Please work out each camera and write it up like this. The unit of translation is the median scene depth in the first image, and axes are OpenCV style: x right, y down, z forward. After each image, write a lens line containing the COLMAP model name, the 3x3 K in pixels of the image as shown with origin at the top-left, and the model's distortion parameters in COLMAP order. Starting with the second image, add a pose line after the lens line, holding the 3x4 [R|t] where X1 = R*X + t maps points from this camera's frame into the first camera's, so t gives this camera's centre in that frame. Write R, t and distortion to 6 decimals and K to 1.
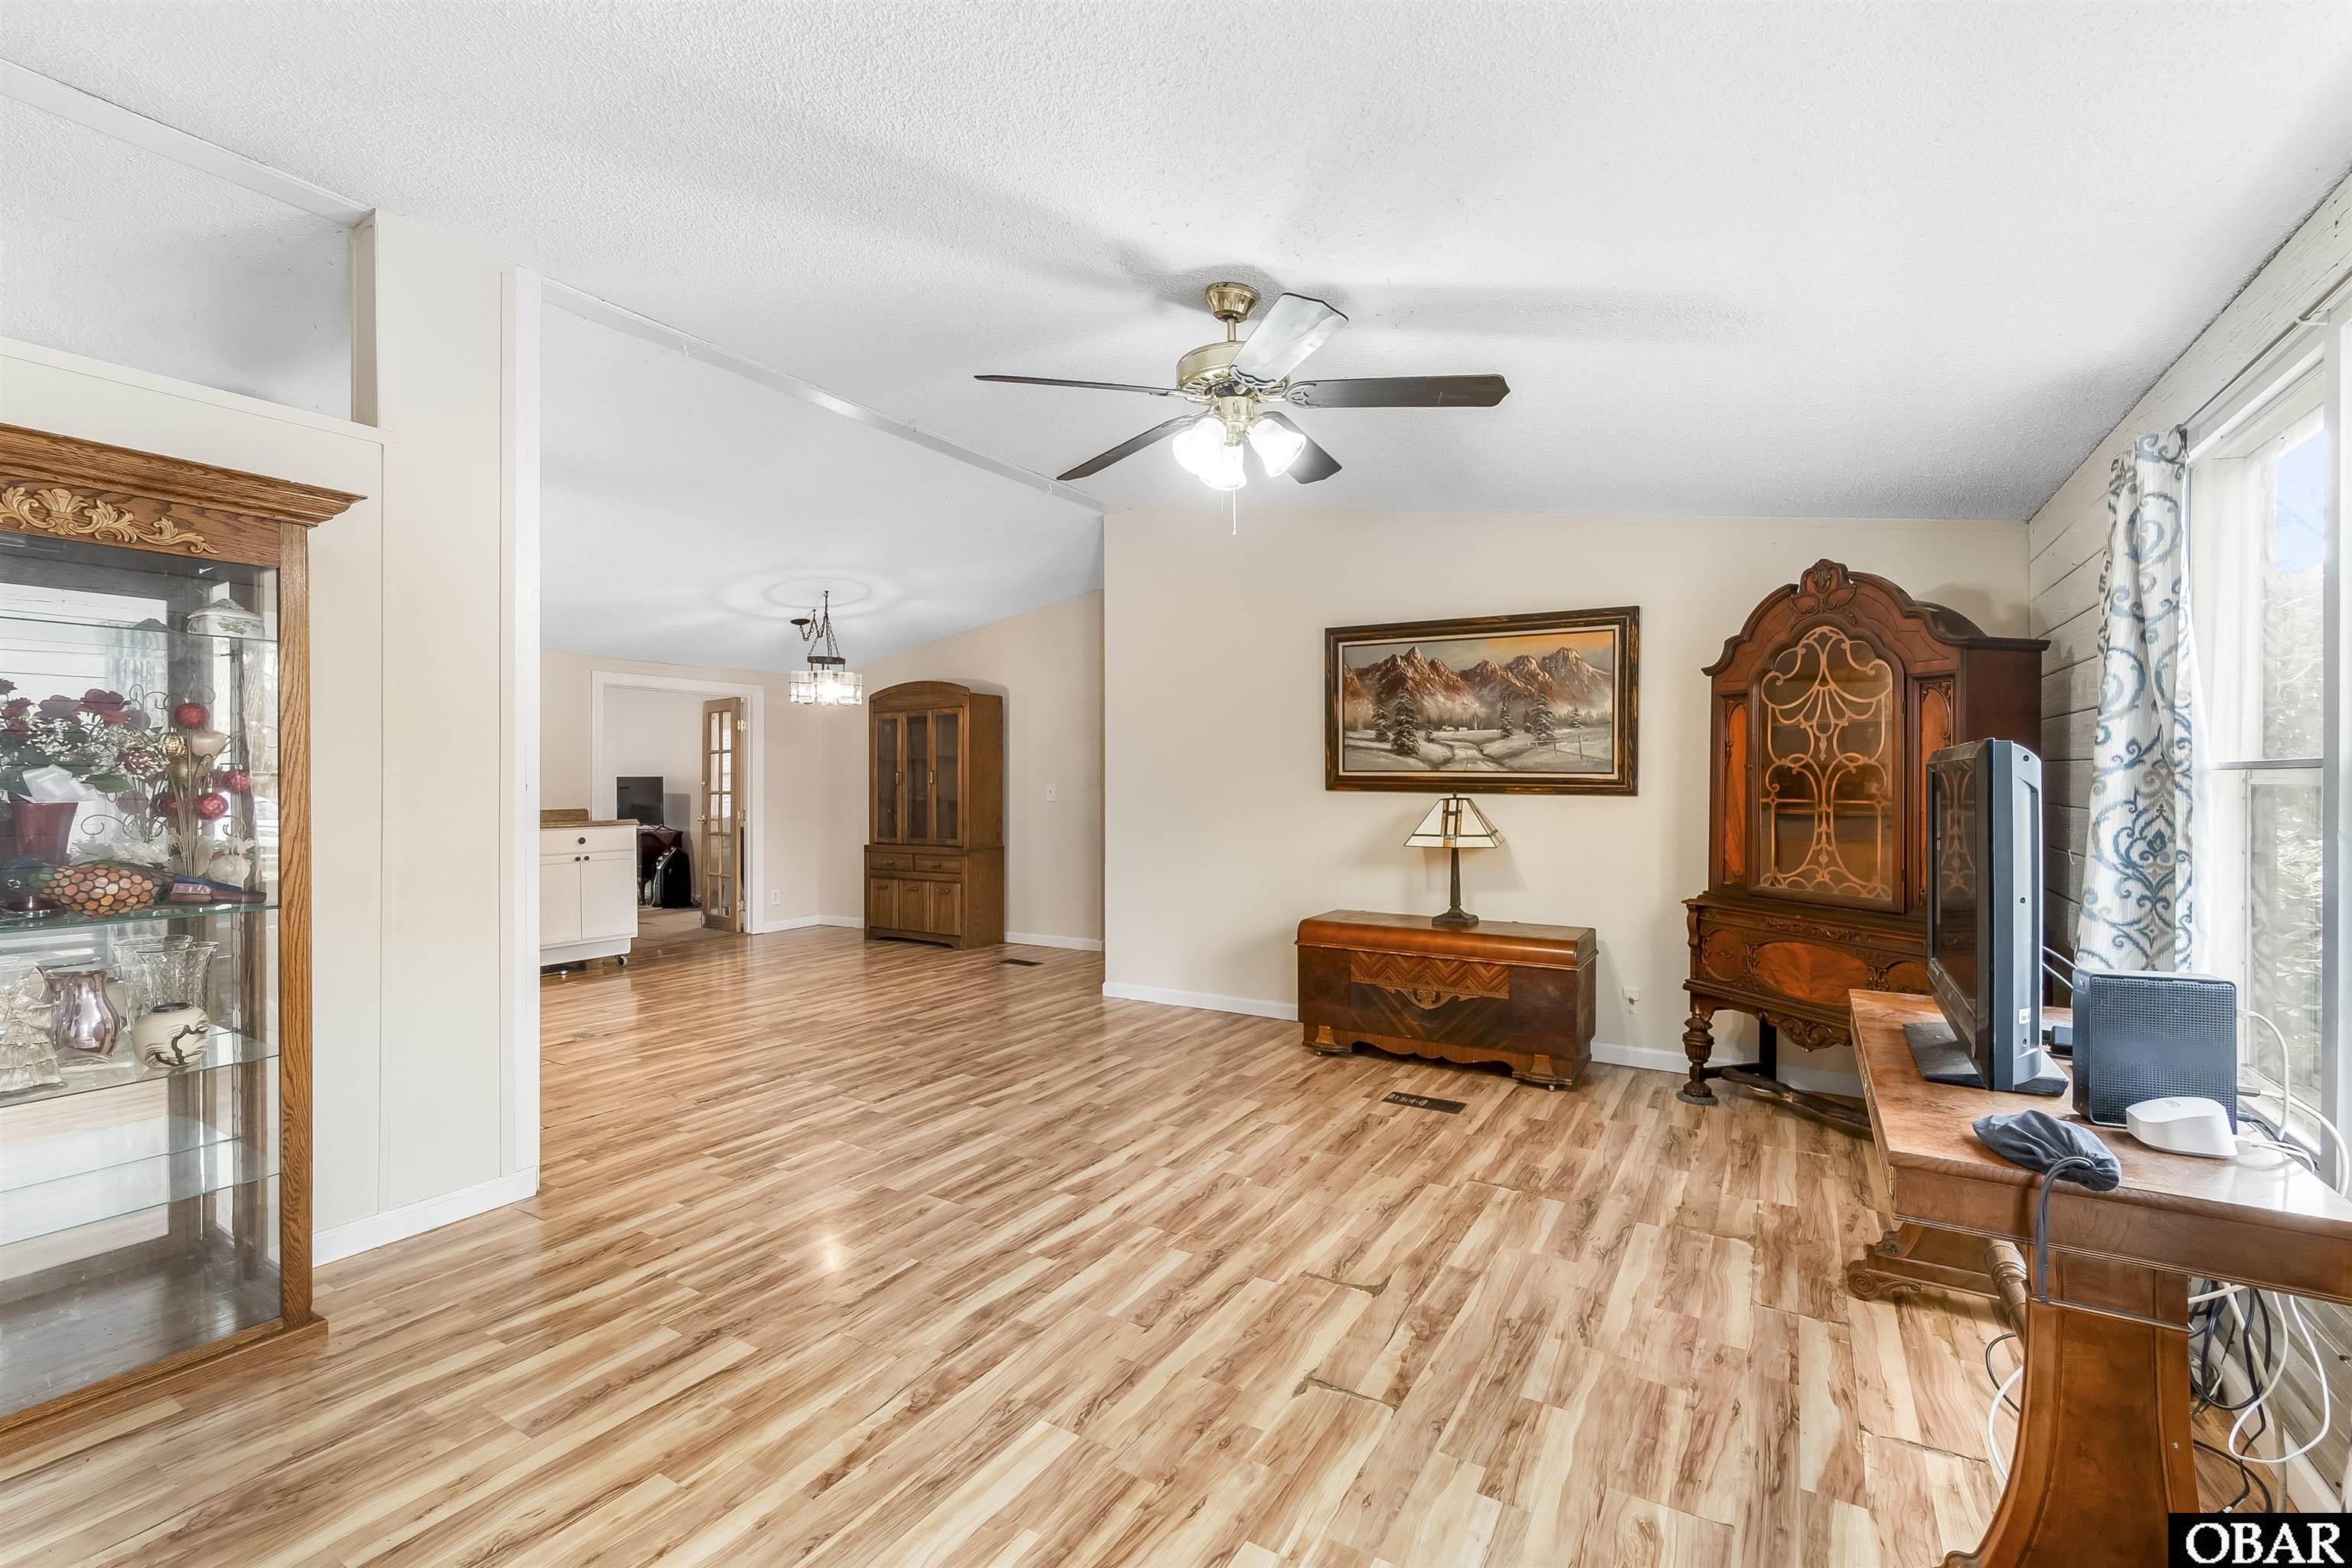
lens RADIAL K [[1019.6, 0, 1160.6], [0, 1019.6, 784.6], [0, 0, 1]] dist [-0.003244, 0.000218]
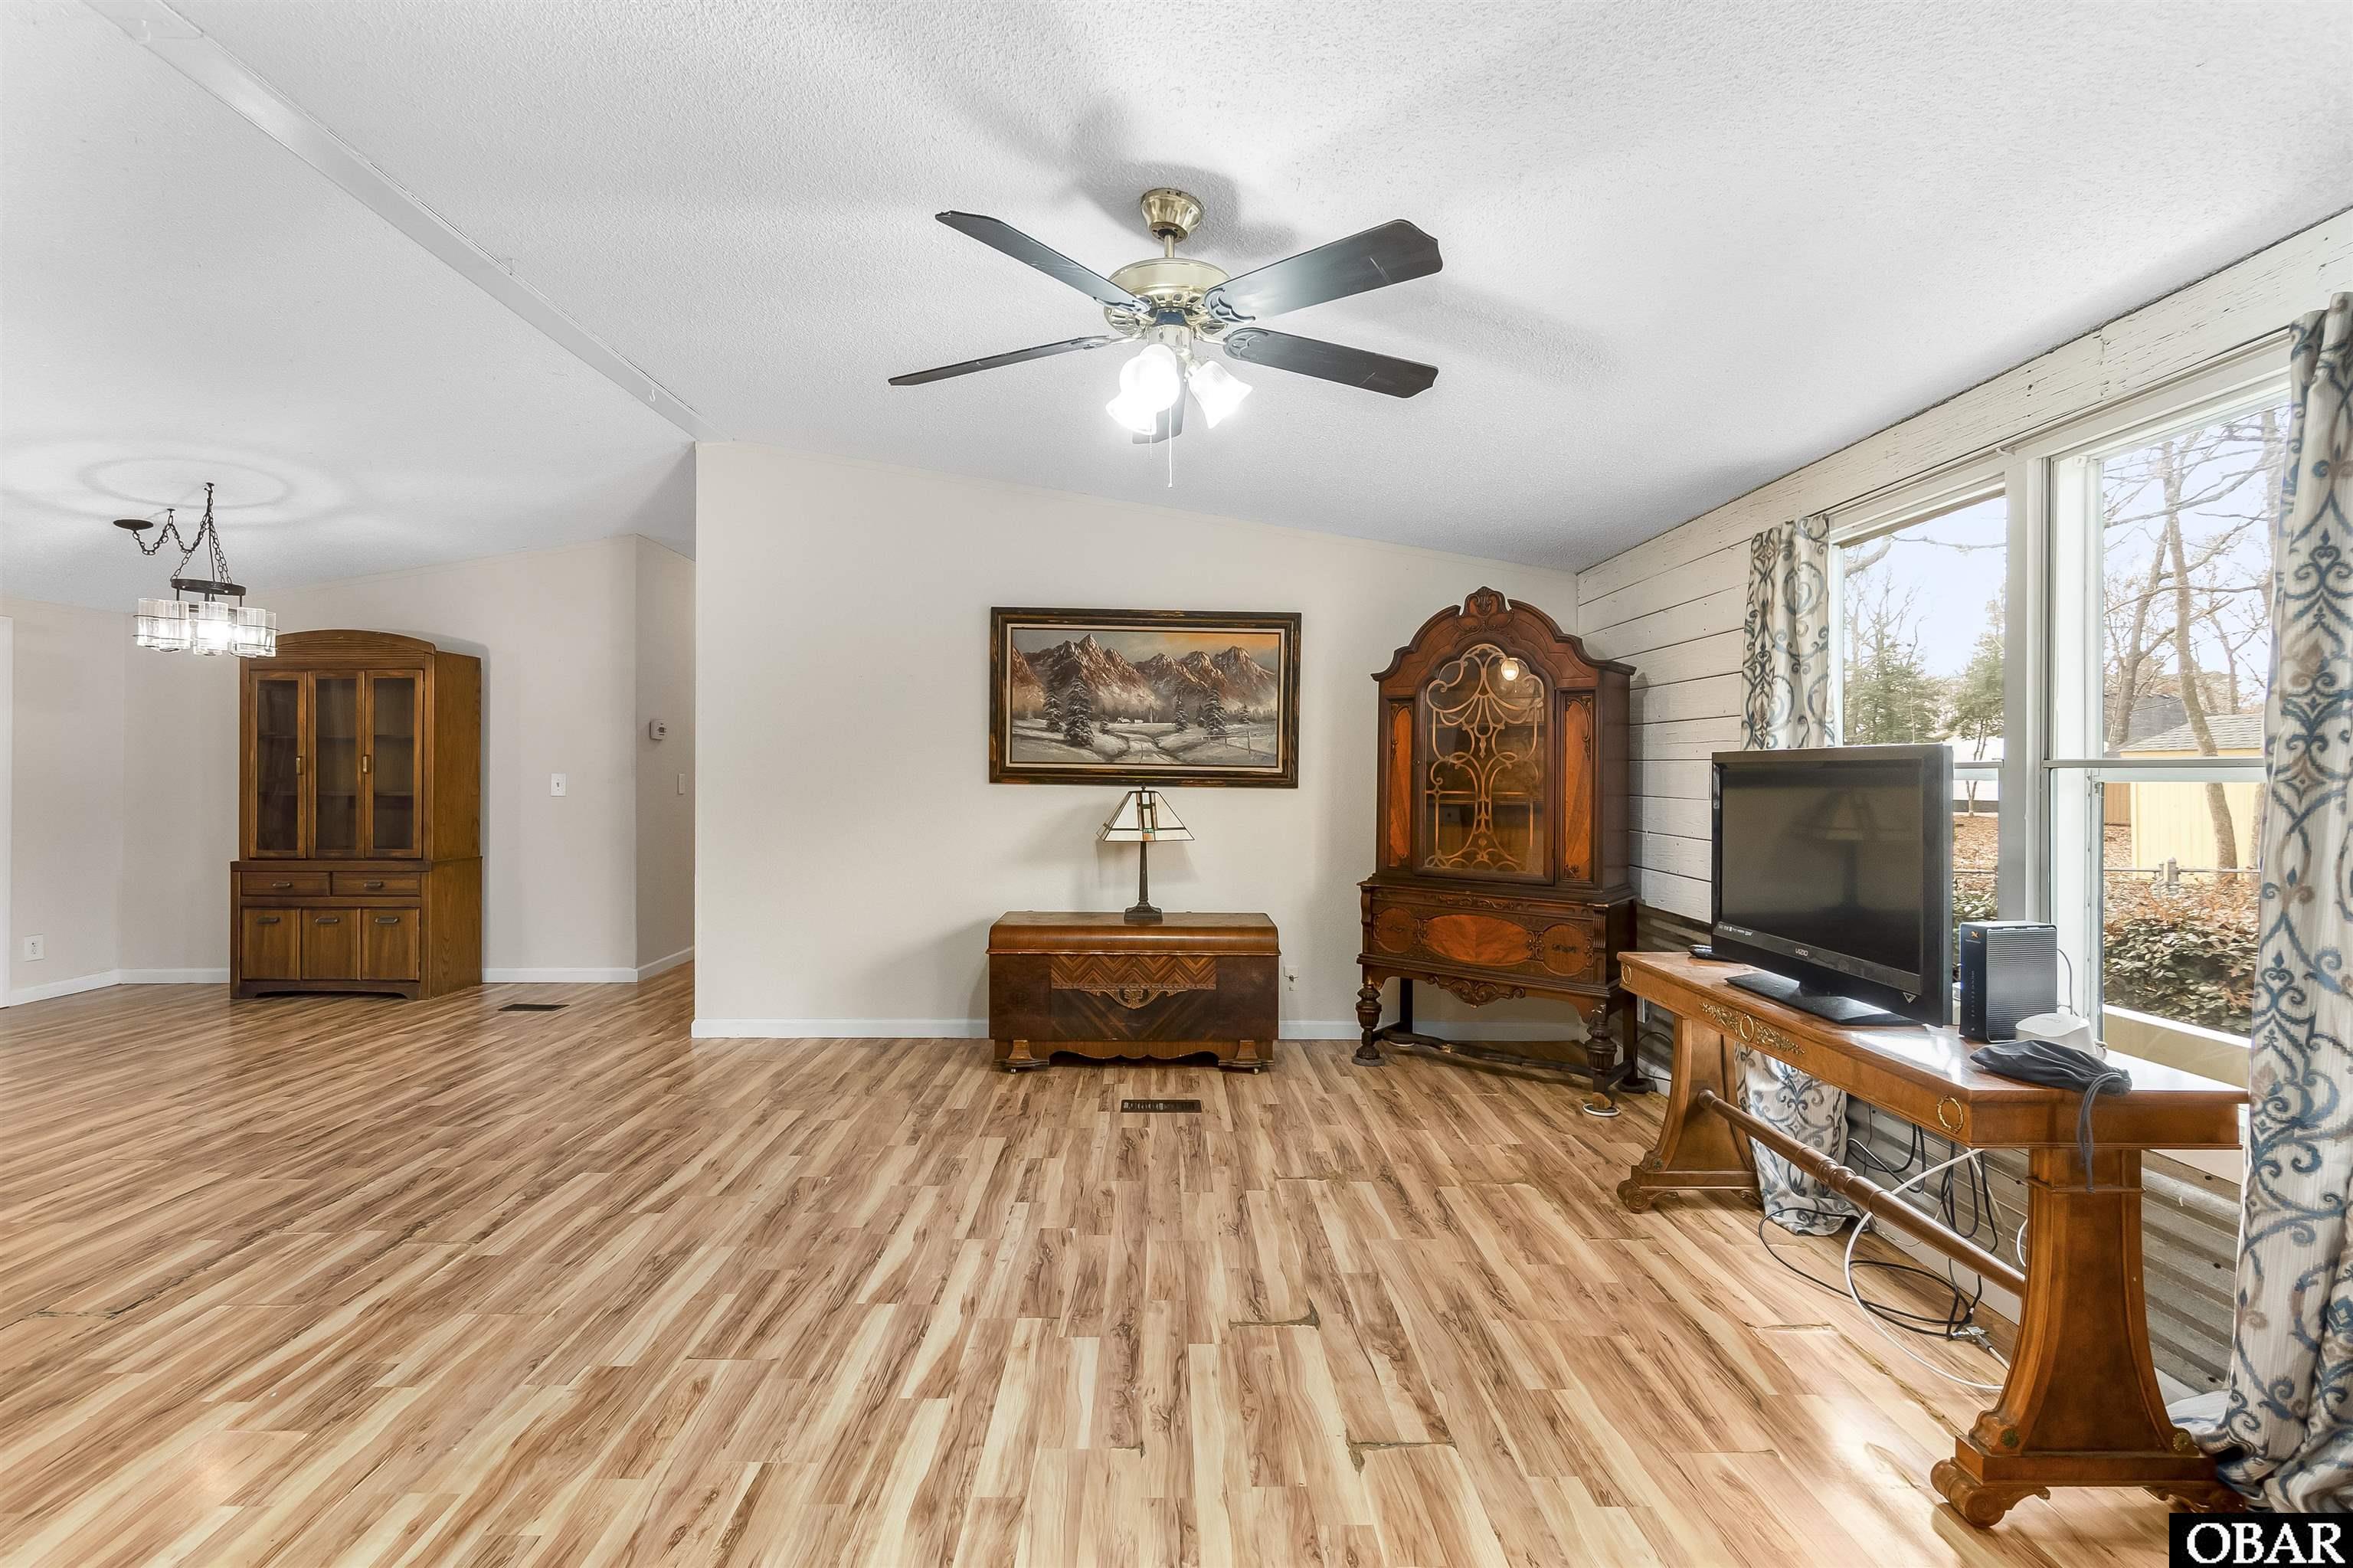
lens RADIAL K [[1016.7, 0, 1164.7], [0, 1016.7, 775.3], [0, 0, 1]] dist [-0.006286, 0.001322]
pose [[0.846172, 0.003914, 0.532896, -0.244231], [-0.003445, 0.999992, -0.001874, -0.000137], [-0.532900, -0.000250, 0.846178, 0.175180]]
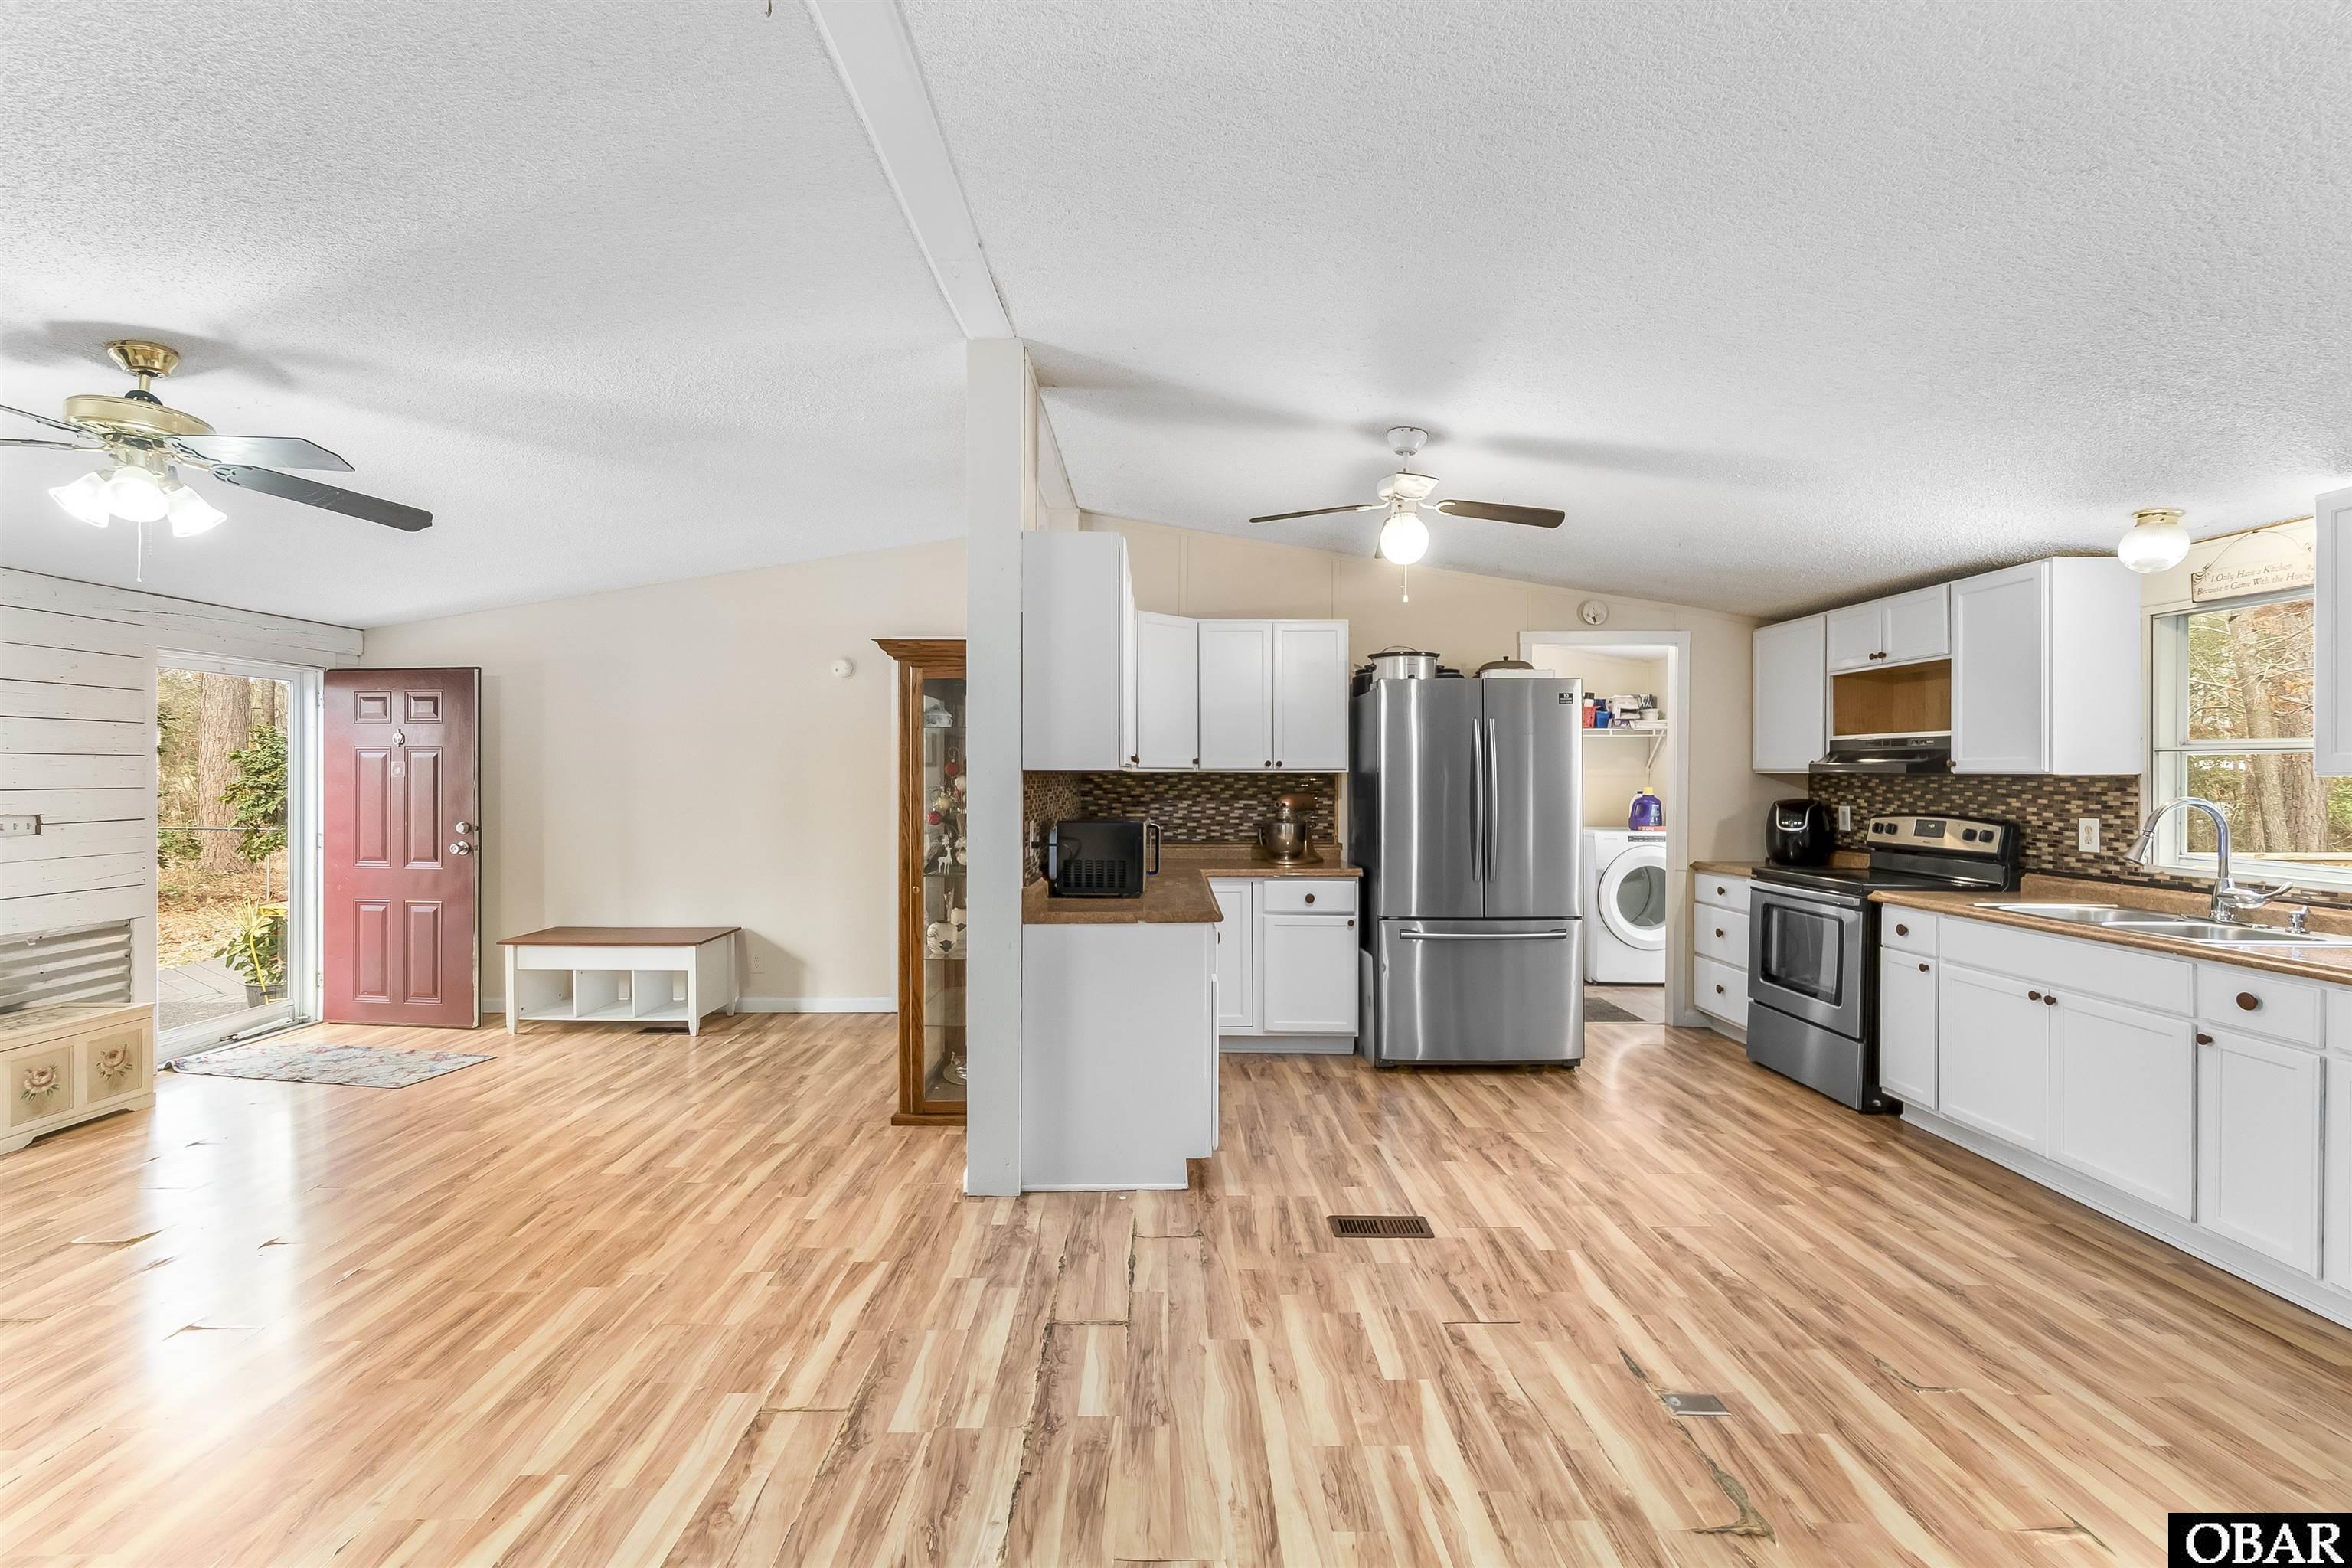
lens RADIAL K [[1016.2, 0, 1164.2], [0, 1016.2, 775.3], [0, 0, 1]] dist [-0.006286, 0.001322]
pose [[-0.848188, 0.000500, -0.529695, -0.168153], [-0.000526, 0.999998, 0.001787, -0.033073], [0.529695, 0.001794, -0.848186, 1.525815]]
